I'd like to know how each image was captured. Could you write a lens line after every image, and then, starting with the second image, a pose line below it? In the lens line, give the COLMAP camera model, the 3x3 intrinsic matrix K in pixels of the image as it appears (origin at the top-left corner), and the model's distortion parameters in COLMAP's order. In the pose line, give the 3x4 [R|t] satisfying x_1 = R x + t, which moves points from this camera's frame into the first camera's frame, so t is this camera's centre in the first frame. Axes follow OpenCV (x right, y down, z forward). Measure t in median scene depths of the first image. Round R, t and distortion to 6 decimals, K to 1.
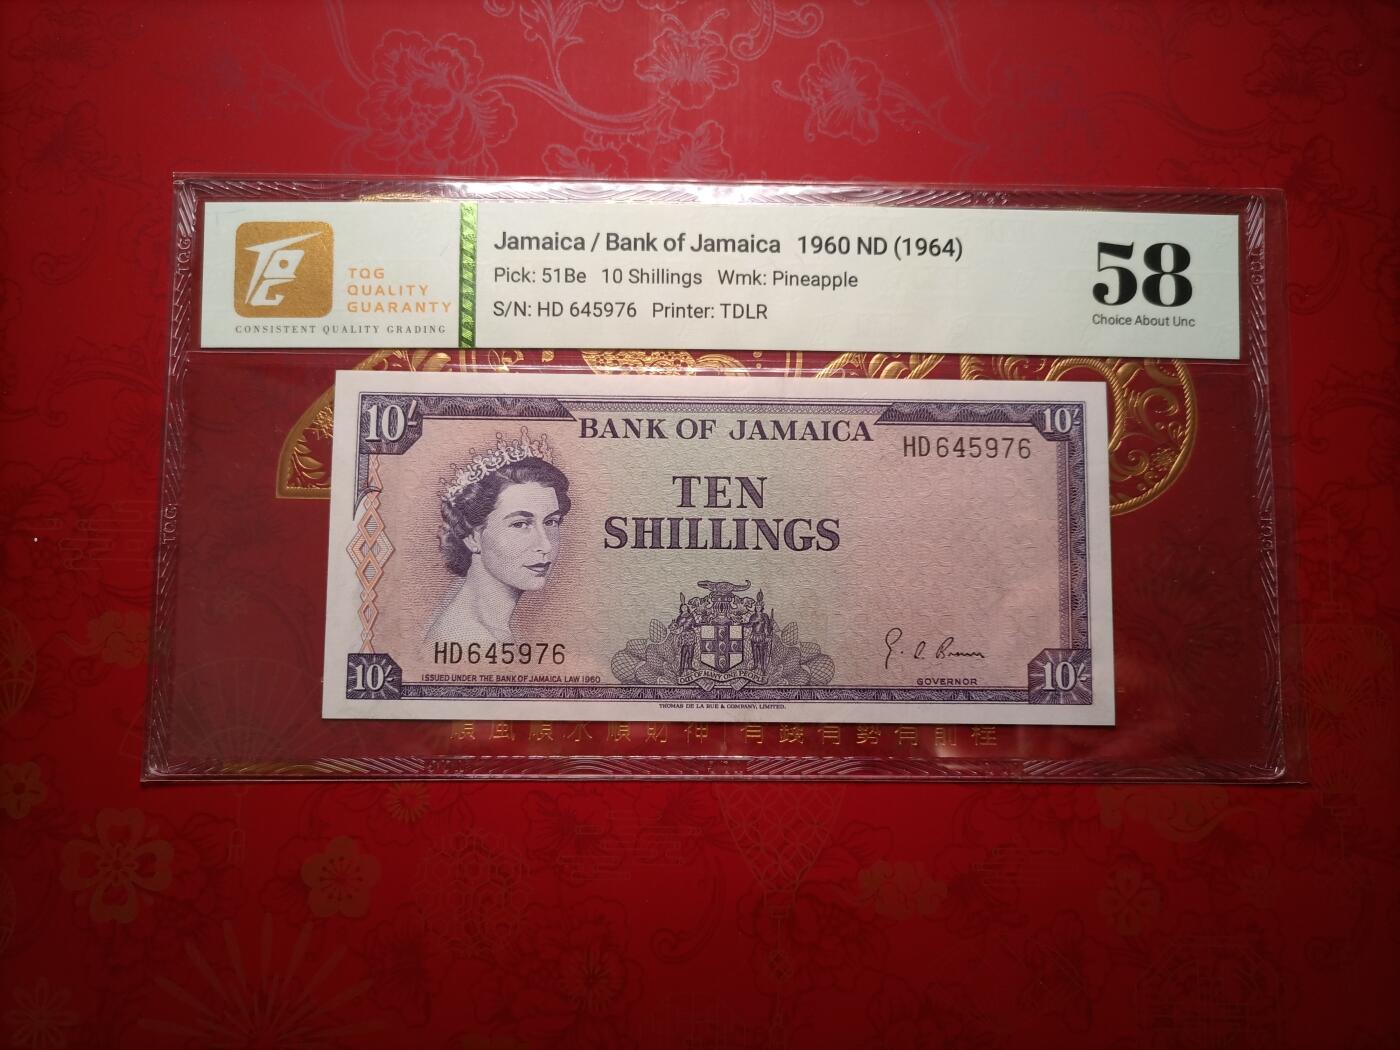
lens RADIAL K [[985.8, 0, 715.1], [0, 985.8, 527.3], [0, 0, 1]] dist [-0.019420, 0.011854]
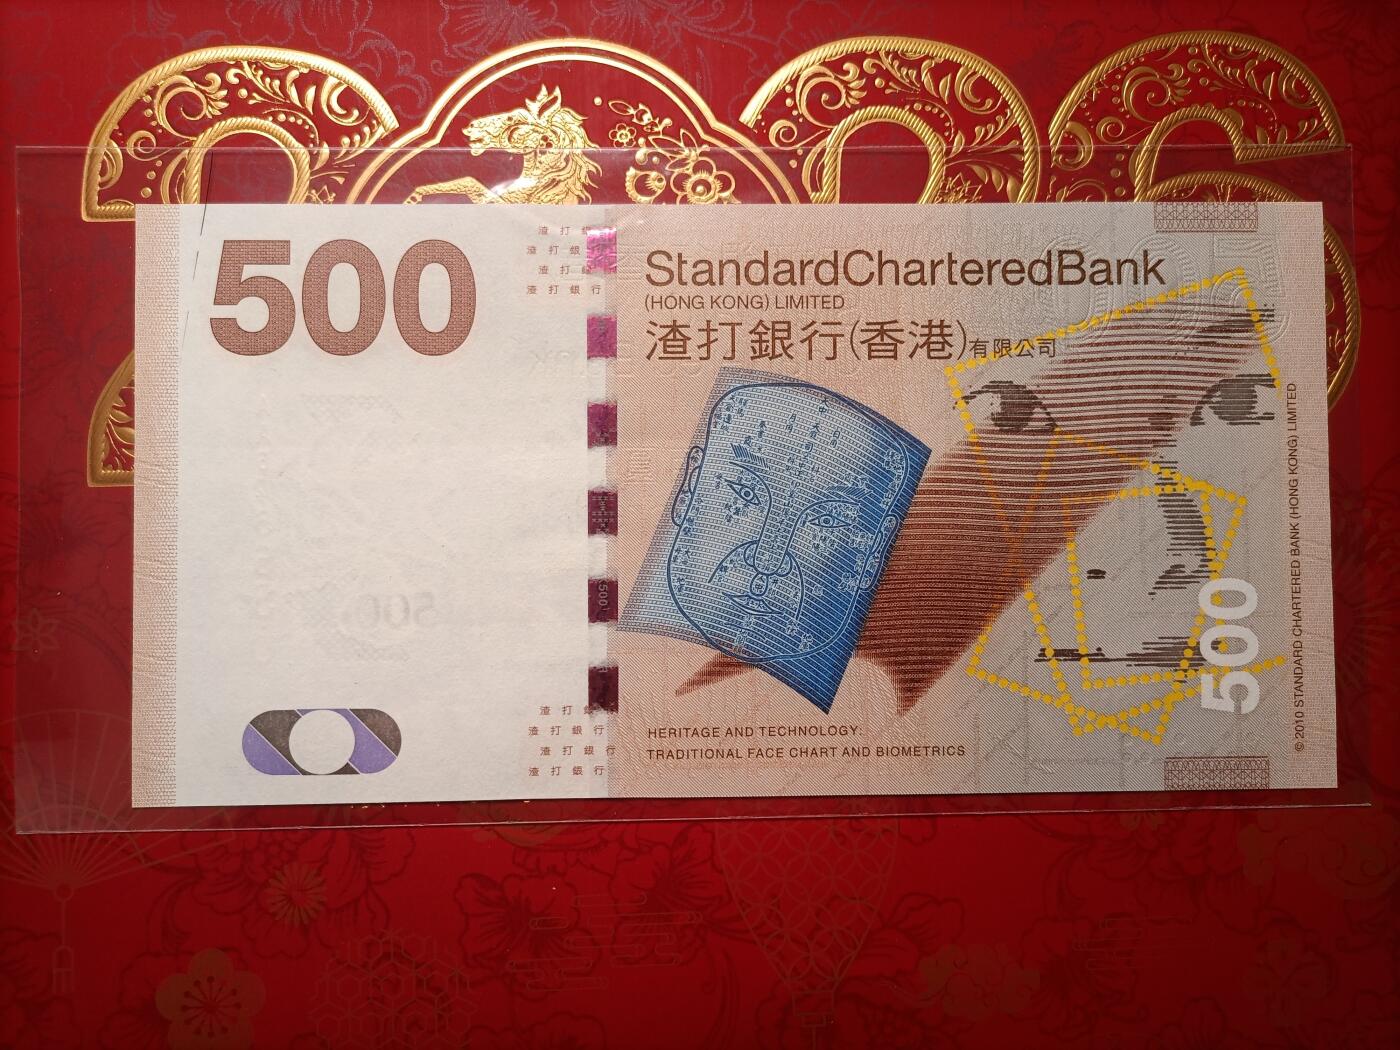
lens RADIAL K [[985.8, 0, 708.3], [0, 985.8, 543.1], [0, 0, 1]] dist [-0.019420, 0.011854]
pose [[0.998922, -0.045700, 0.008191, -0.002950], [0.045163, 0.997362, 0.056833, -0.009252], [-0.010767, -0.056402, 0.998350, 0.288226]]
